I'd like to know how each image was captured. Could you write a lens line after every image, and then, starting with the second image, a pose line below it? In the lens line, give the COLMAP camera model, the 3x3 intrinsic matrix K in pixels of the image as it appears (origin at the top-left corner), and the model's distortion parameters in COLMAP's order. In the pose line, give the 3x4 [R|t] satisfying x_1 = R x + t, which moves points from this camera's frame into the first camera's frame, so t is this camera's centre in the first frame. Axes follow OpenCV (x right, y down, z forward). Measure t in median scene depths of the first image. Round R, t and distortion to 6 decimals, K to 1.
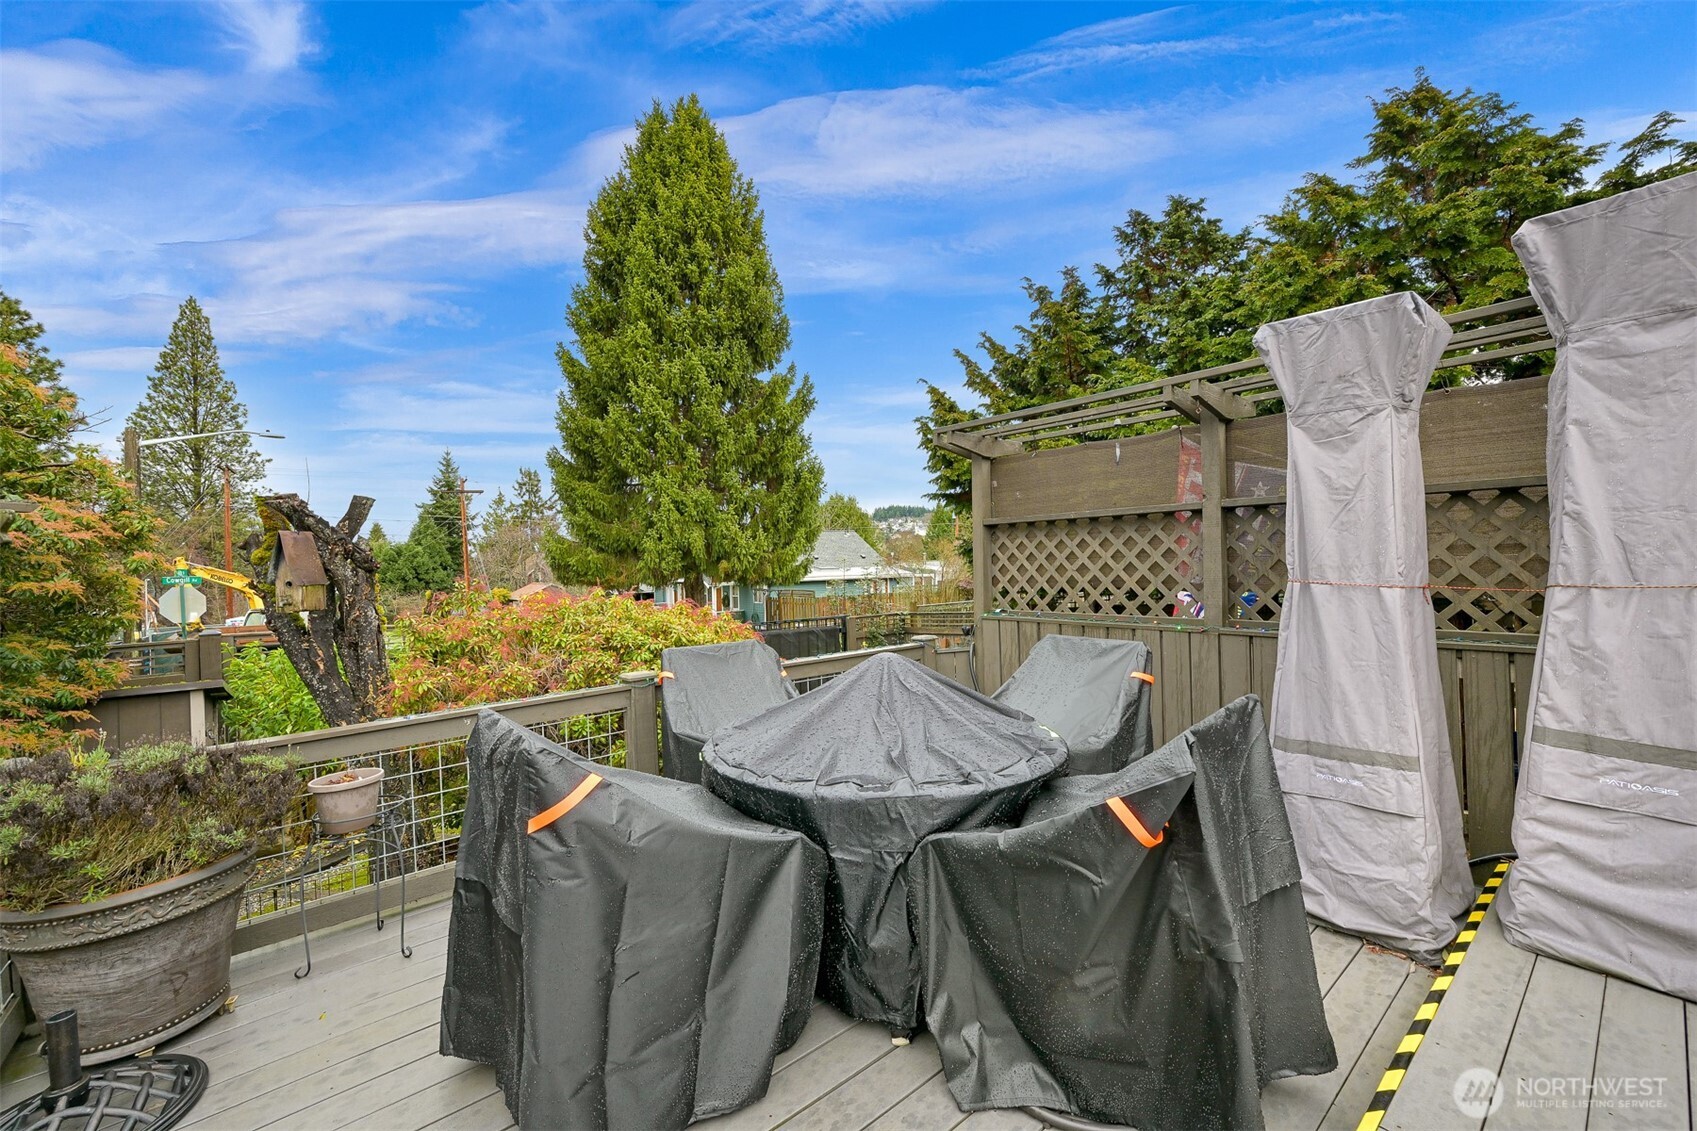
lens RADIAL K [[671.6, 0, 850.4], [0, 671.6, 569.7], [0, 0, 1]] dist [-0.002524, 0.001217]
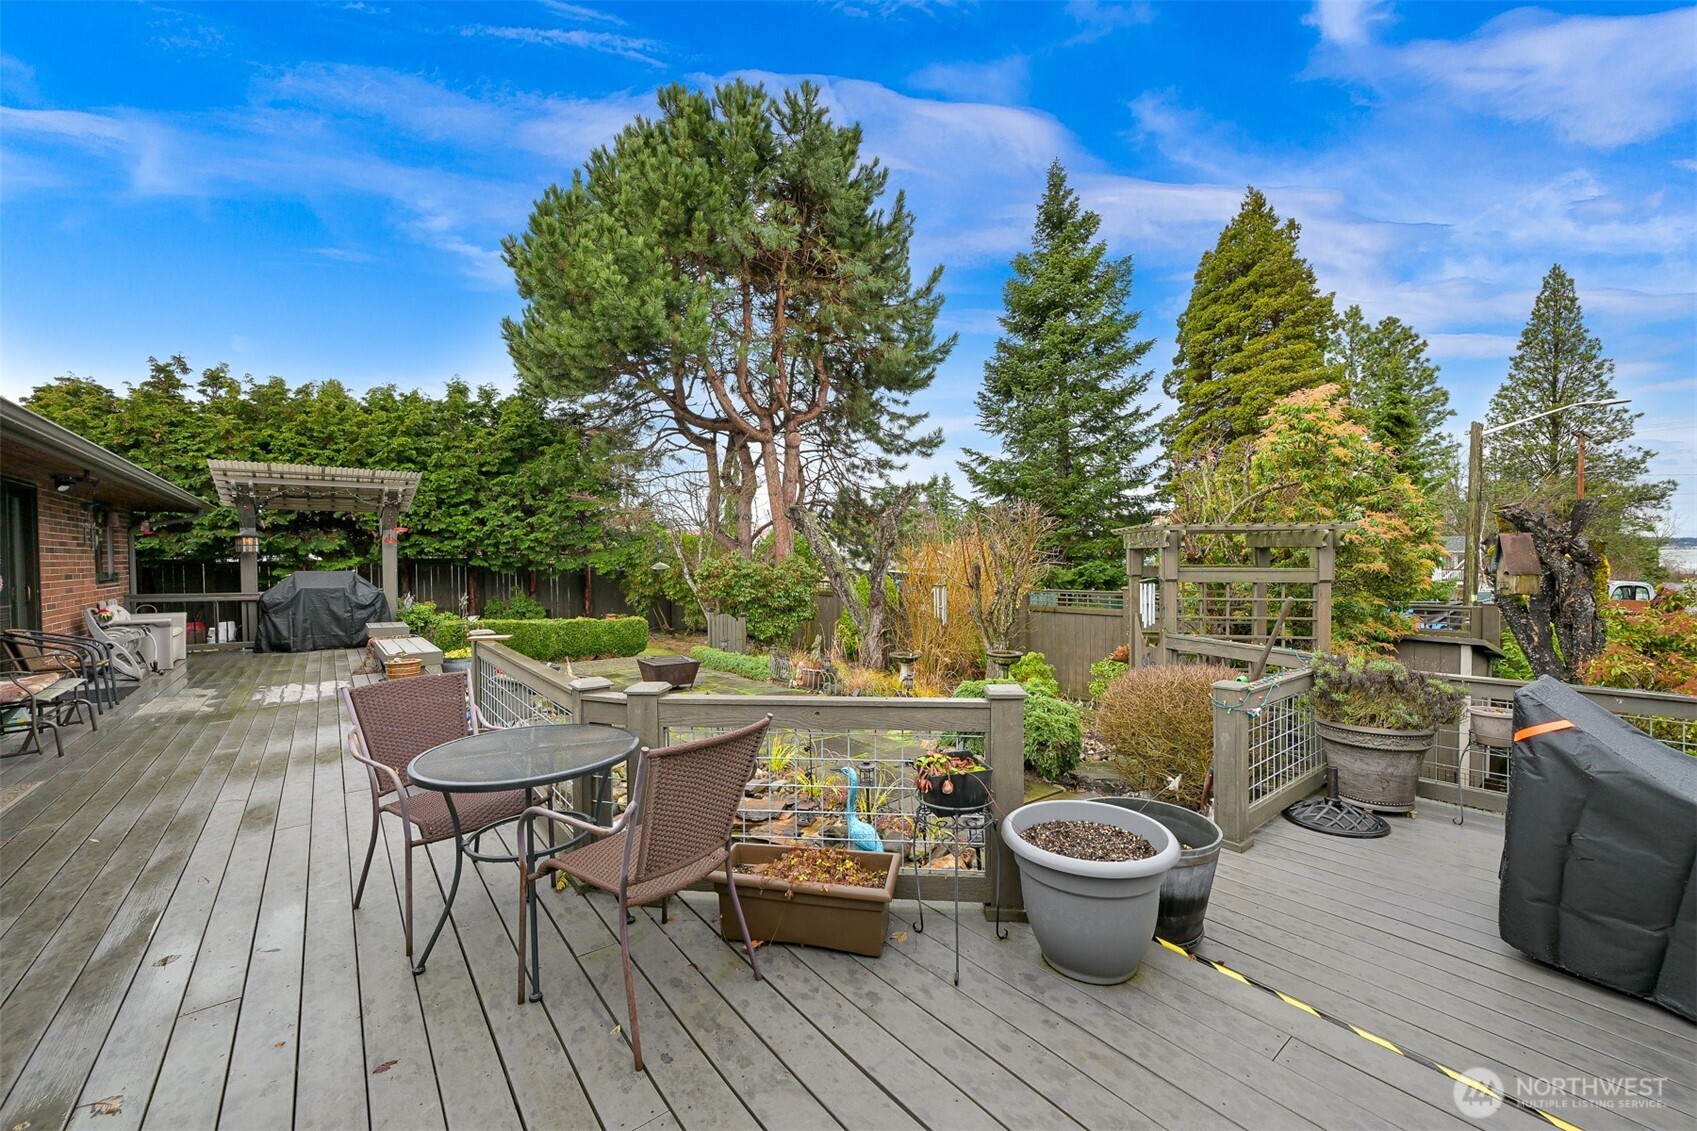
lens RADIAL K [[671.6, 0, 842.9], [0, 671.6, 564.3], [0, 0, 1]] dist [-0.002524, 0.001217]
pose [[-0.028092, 0.043289, -0.998668, 0.473588], [0.002991, 0.999061, 0.043222, -0.051960], [0.999601, -0.001773, -0.028195, -0.251387]]
